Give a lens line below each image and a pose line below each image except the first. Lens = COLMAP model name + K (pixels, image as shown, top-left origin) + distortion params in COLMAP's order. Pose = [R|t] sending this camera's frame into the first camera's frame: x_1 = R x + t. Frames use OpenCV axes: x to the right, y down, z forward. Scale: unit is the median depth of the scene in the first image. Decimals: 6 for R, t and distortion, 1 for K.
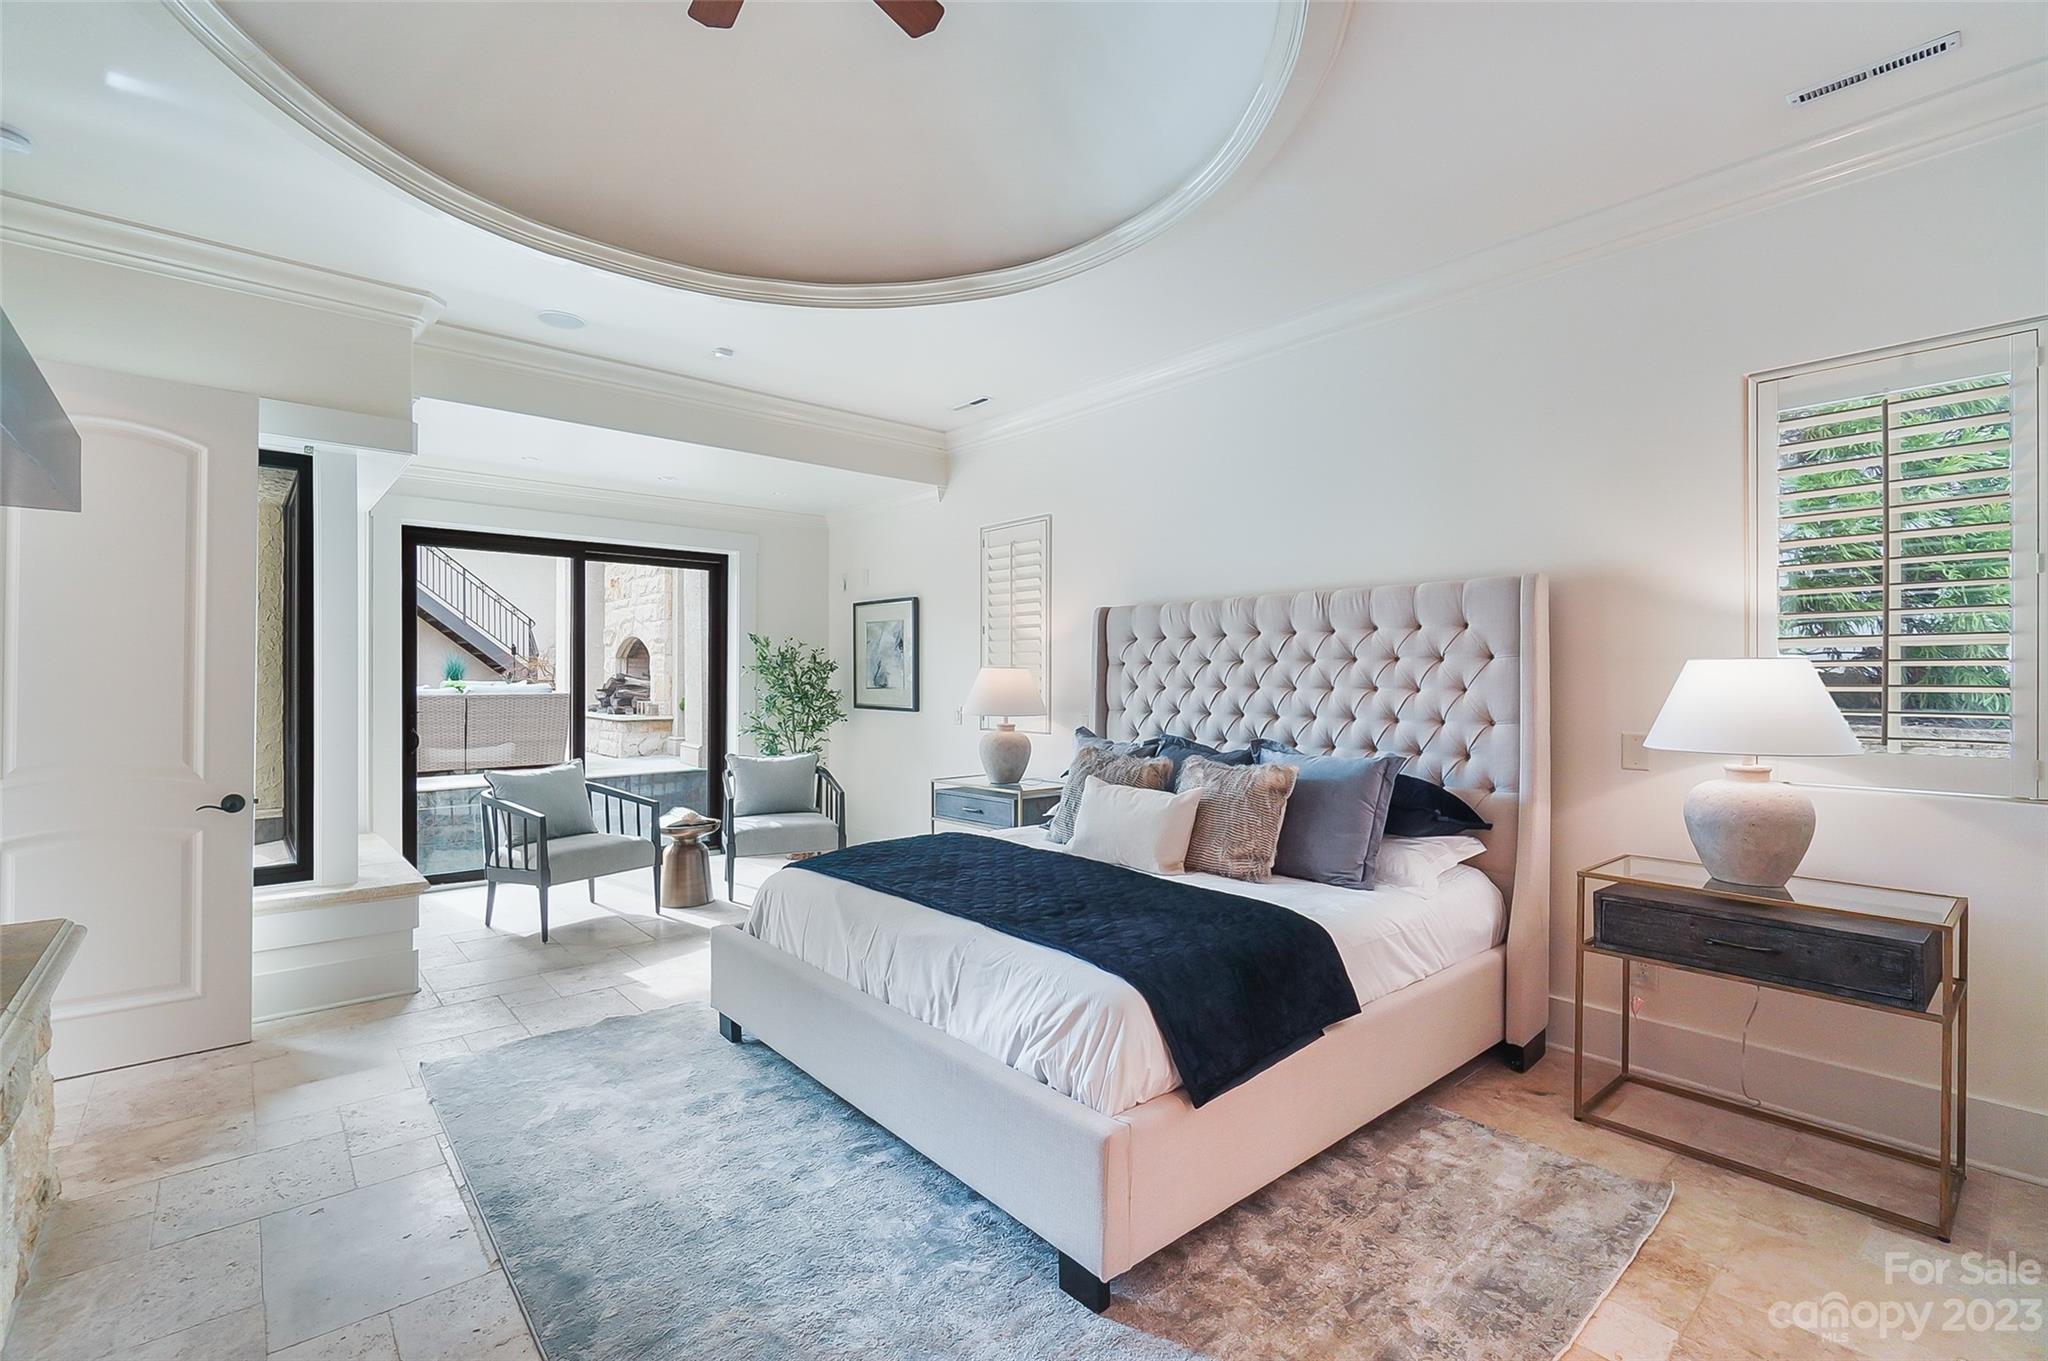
lens RADIAL K [[884.1, 0, 1020.2], [0, 884.1, 676.7], [0, 0, 1]] dist [-0.002858, -0.001484]
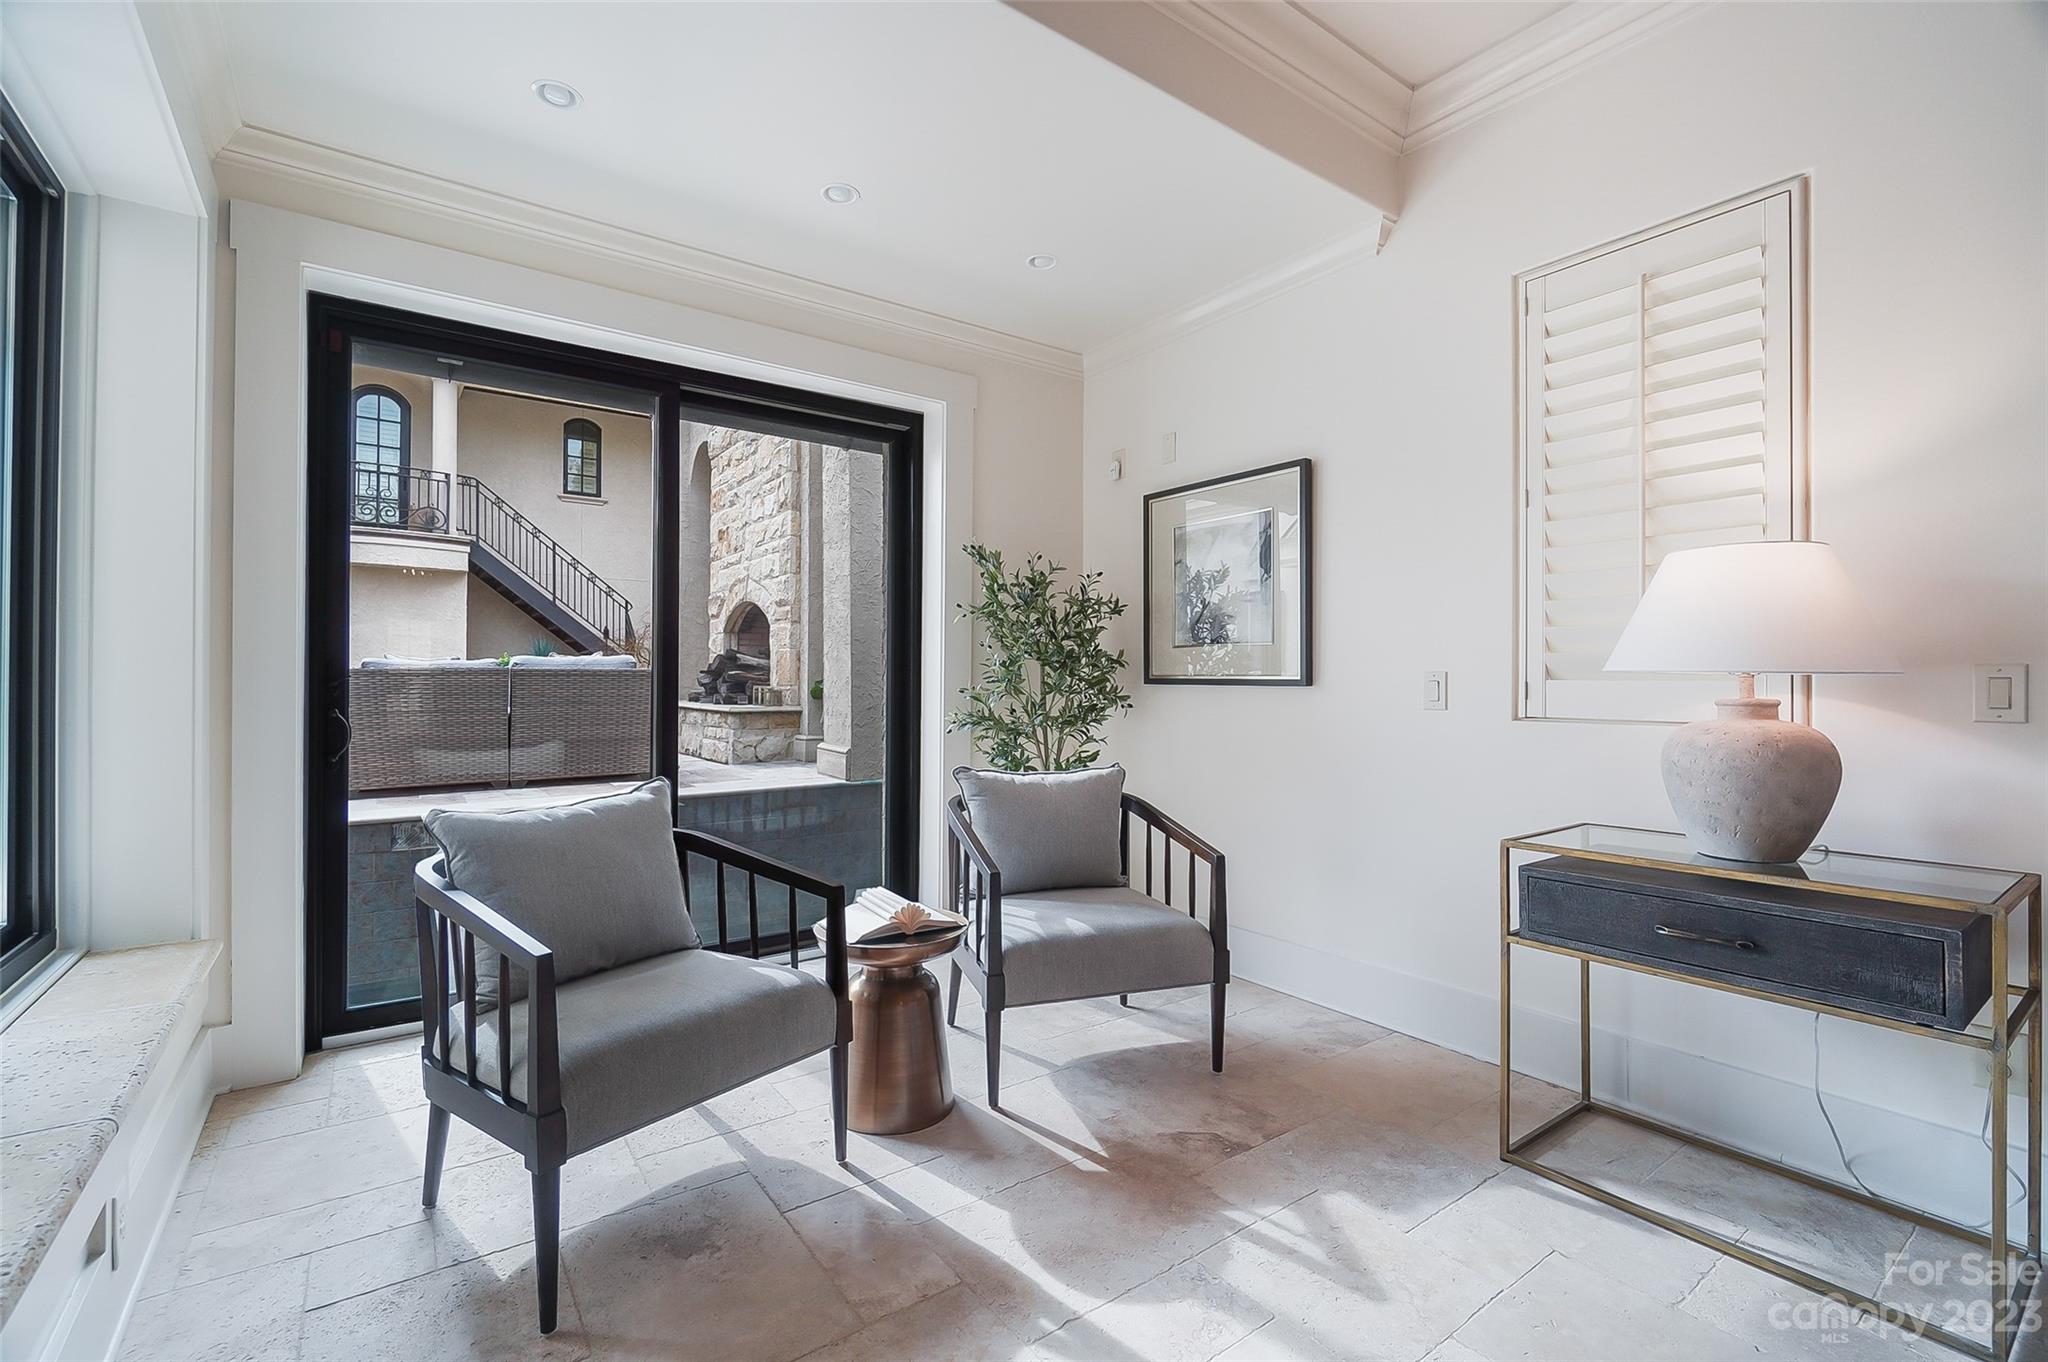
lens RADIAL K [[884.1, 0, 1023.9], [0, 884.1, 670.7], [0, 0, 1]] dist [-0.002858, -0.001484]
pose [[0.995423, 0.000943, -0.095559, -0.211885], [-0.002101, 0.999926, -0.012011, 0.034227], [0.095541, 0.012157, 0.995351, 0.443410]]
